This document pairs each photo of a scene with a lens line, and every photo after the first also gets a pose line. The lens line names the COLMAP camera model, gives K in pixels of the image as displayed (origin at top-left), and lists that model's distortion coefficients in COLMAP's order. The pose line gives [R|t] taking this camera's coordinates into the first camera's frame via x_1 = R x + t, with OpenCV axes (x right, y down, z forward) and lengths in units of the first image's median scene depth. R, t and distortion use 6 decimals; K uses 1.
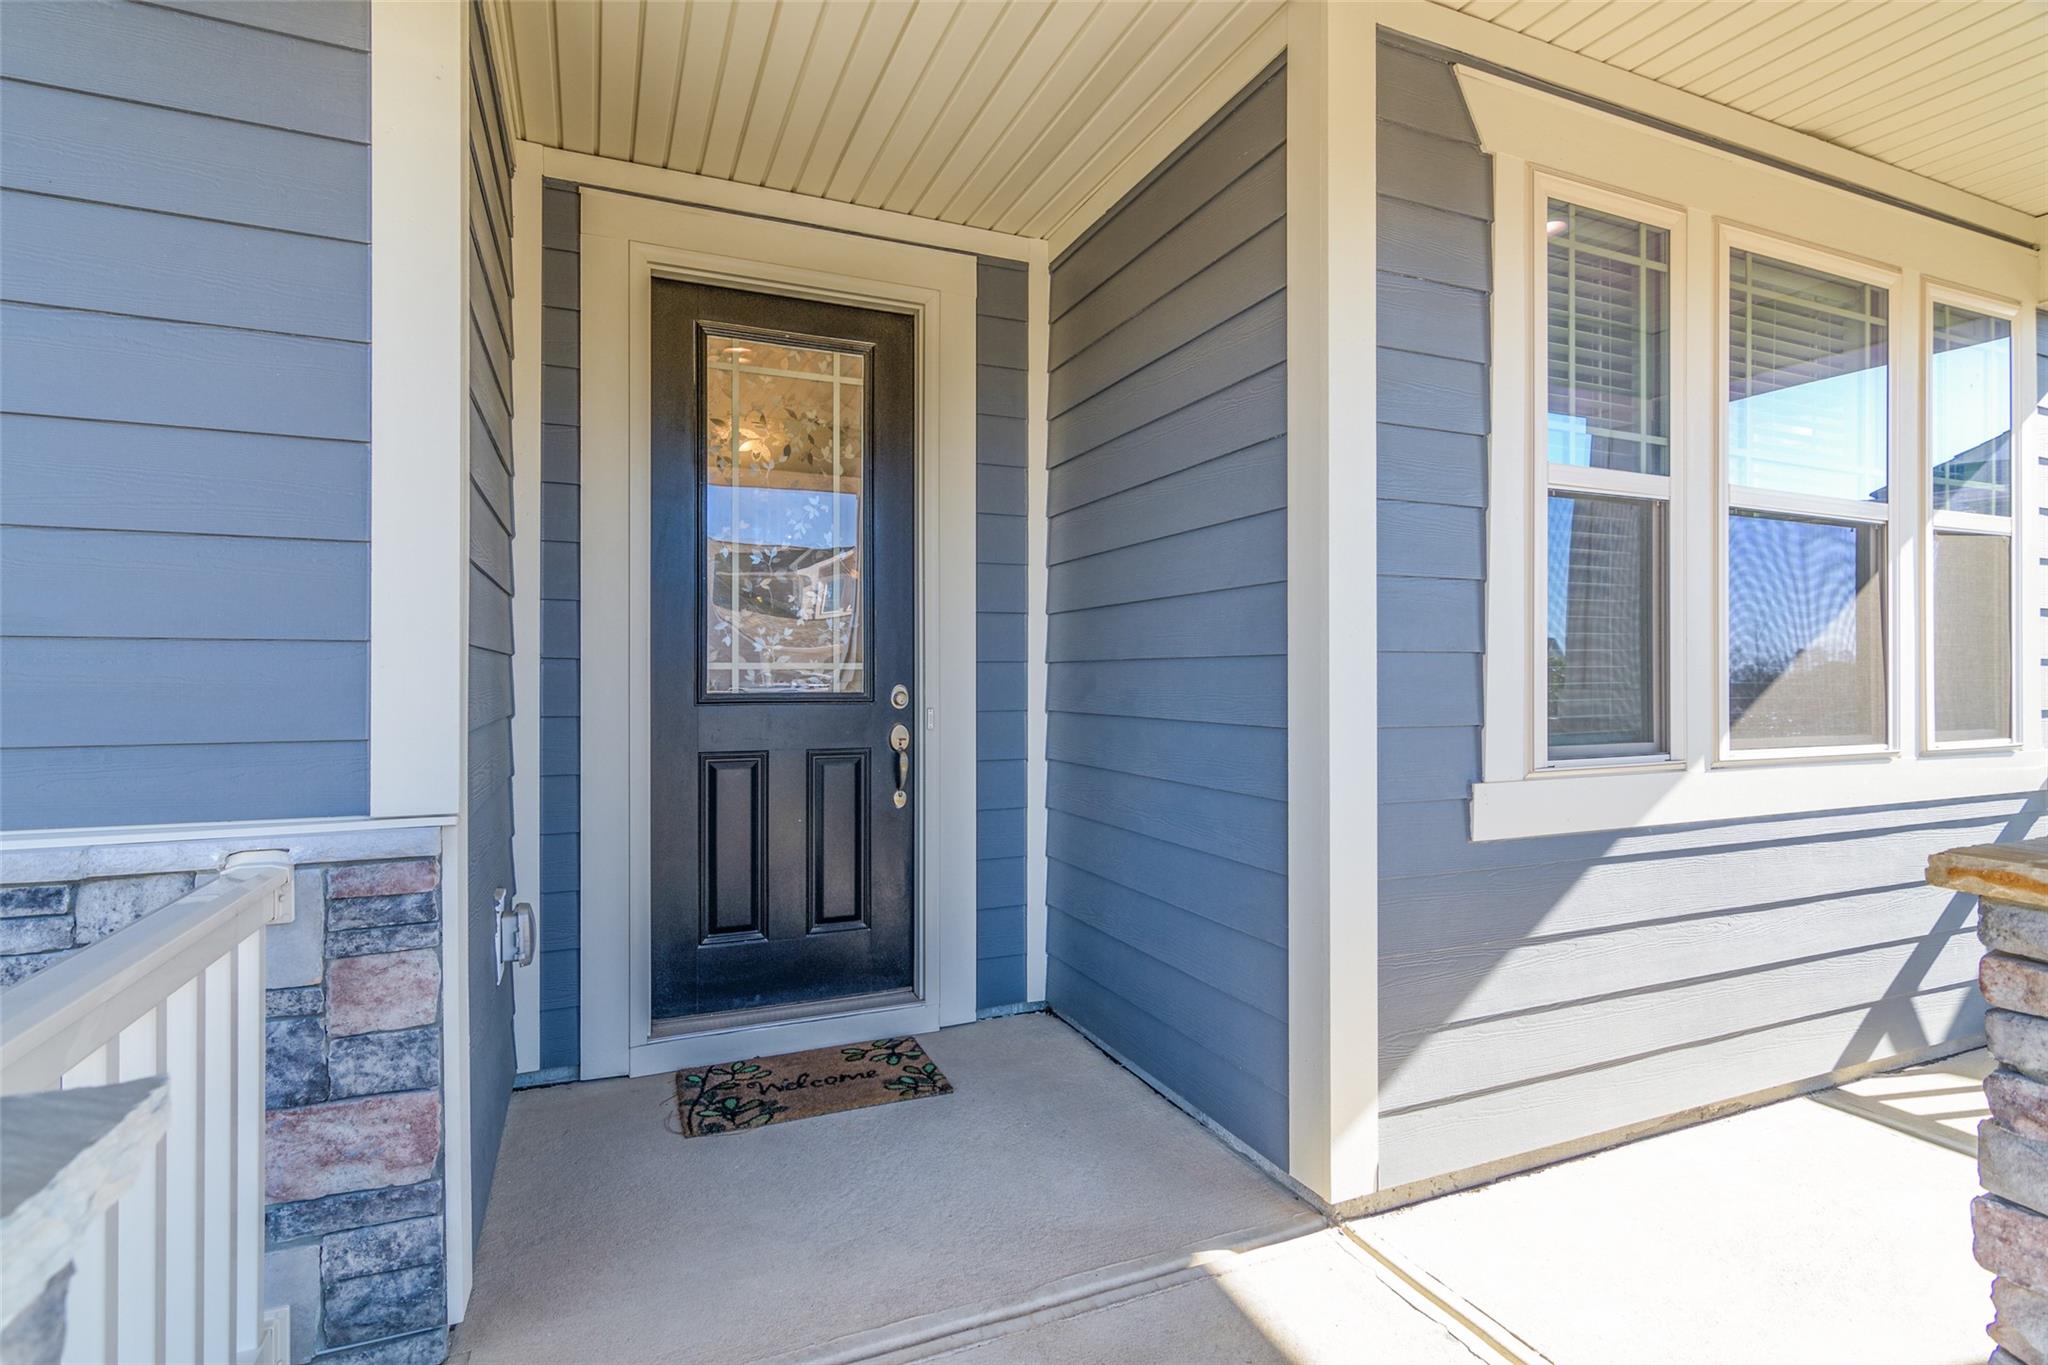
lens RADIAL K [[972.6, 0, 1006.5], [0, 972.6, 676.6], [0, 0, 1]] dist [0.001068, 0.000589]
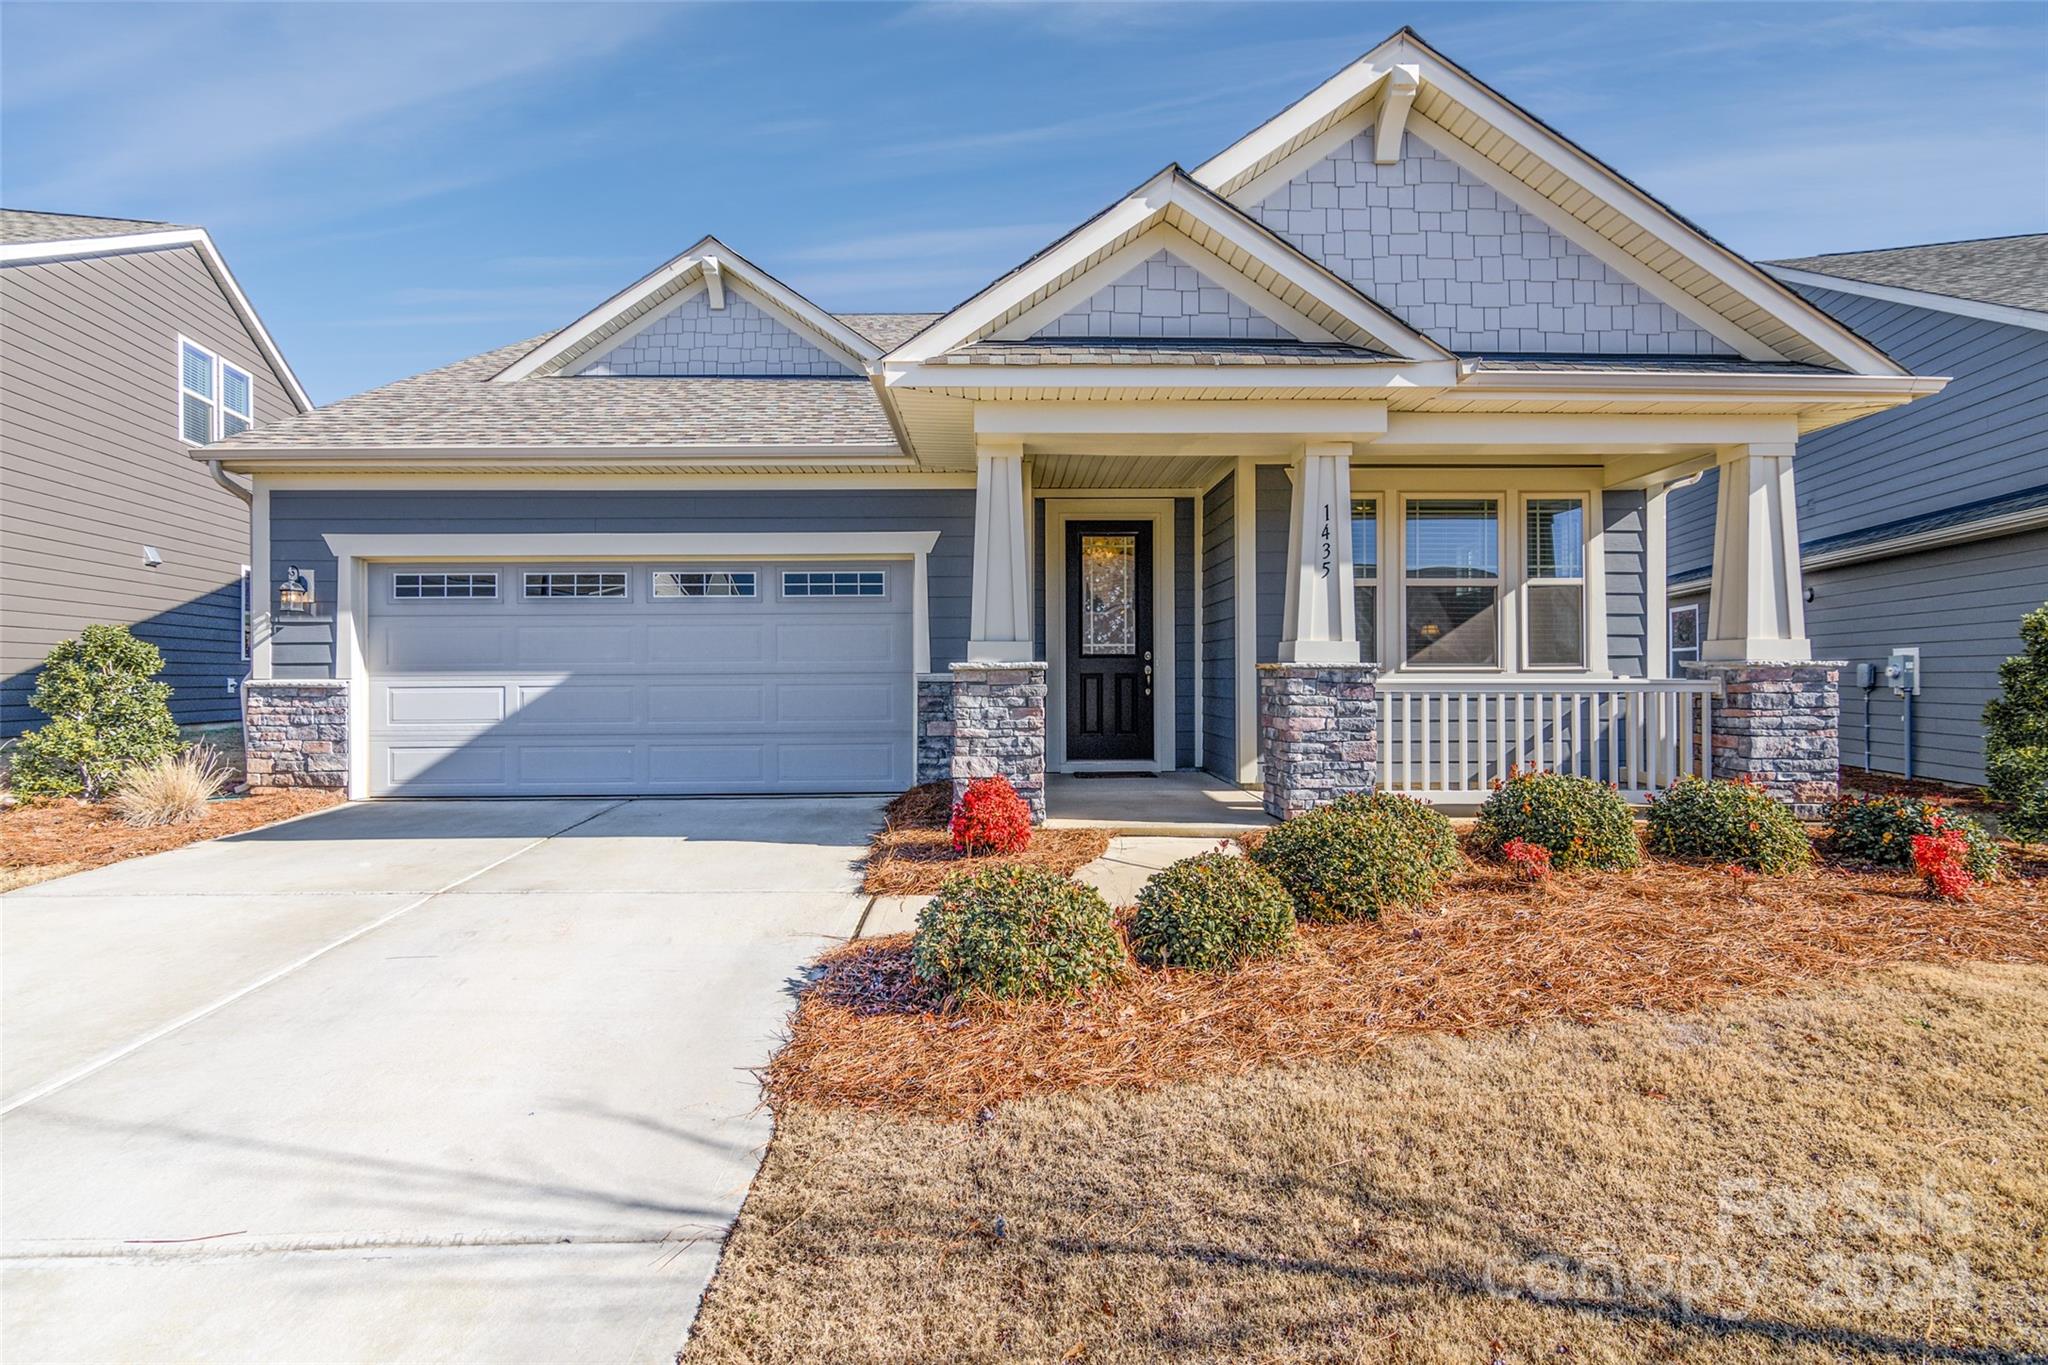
lens RADIAL K [[972.6, 0, 1006.5], [0, 972.6, 676.6], [0, 0, 1]] dist [0.001068, 0.000589]
pose [[0.927854, -0.003075, -0.372931, 0.588482], [0.002739, 0.999995, -0.001431, 0.088225], [0.372934, 0.000307, 0.927858, -1.857632]]
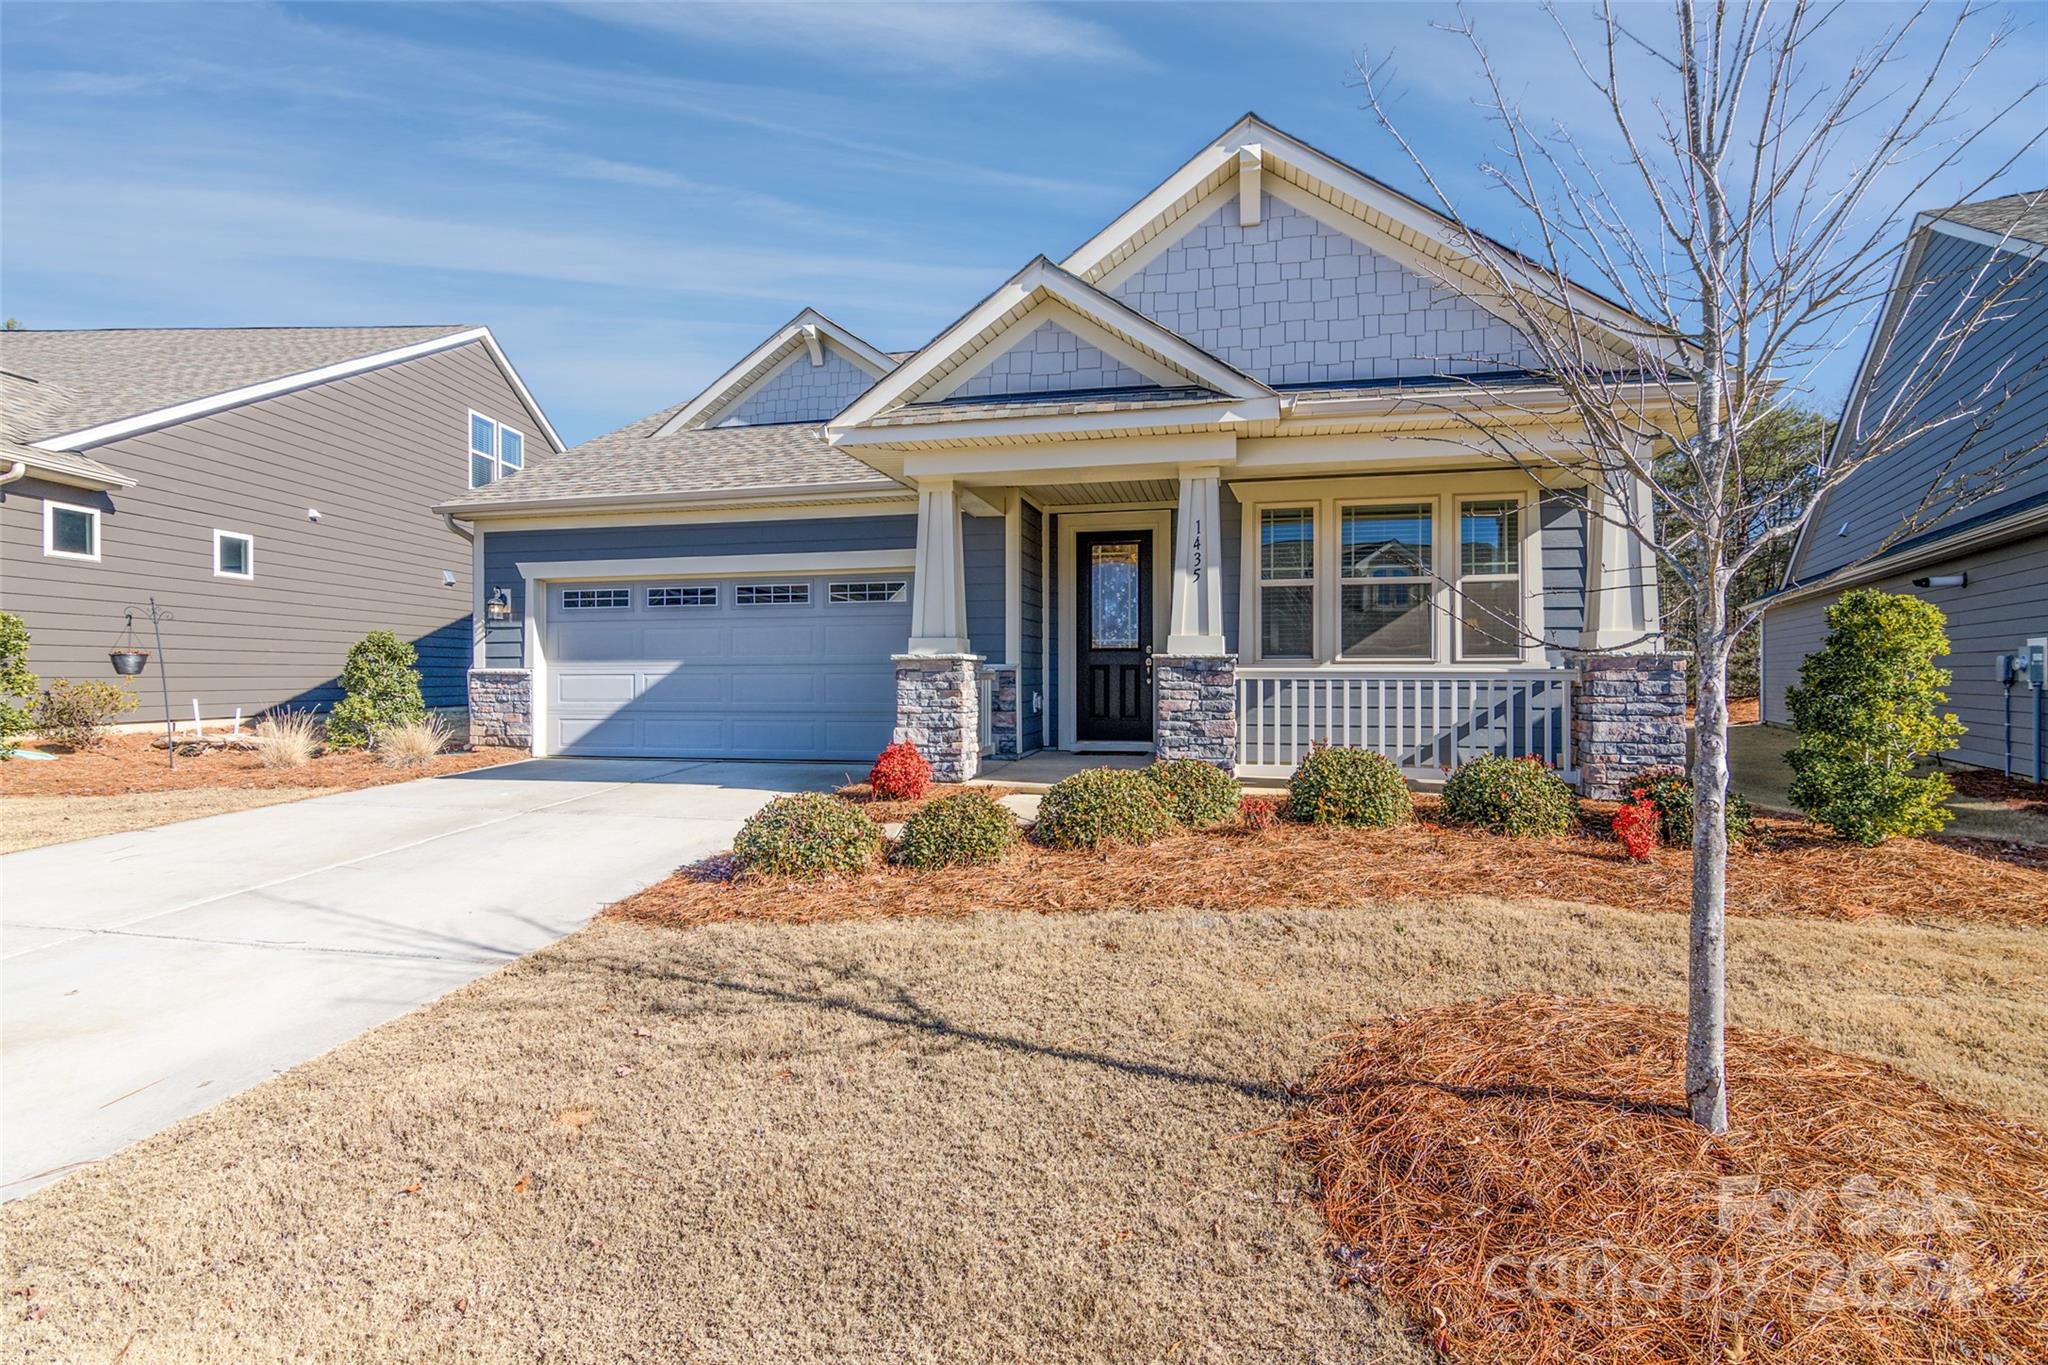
lens RADIAL K [[972.6, 0, 1006.5], [0, 972.6, 676.6], [0, 0, 1]] dist [0.001068, 0.000589]
pose [[0.804957, 0.001027, -0.593333, 1.472399], [-0.000136, 0.999999, 0.001547, 0.109877], [0.593334, -0.001165, 0.804956, -1.933514]]
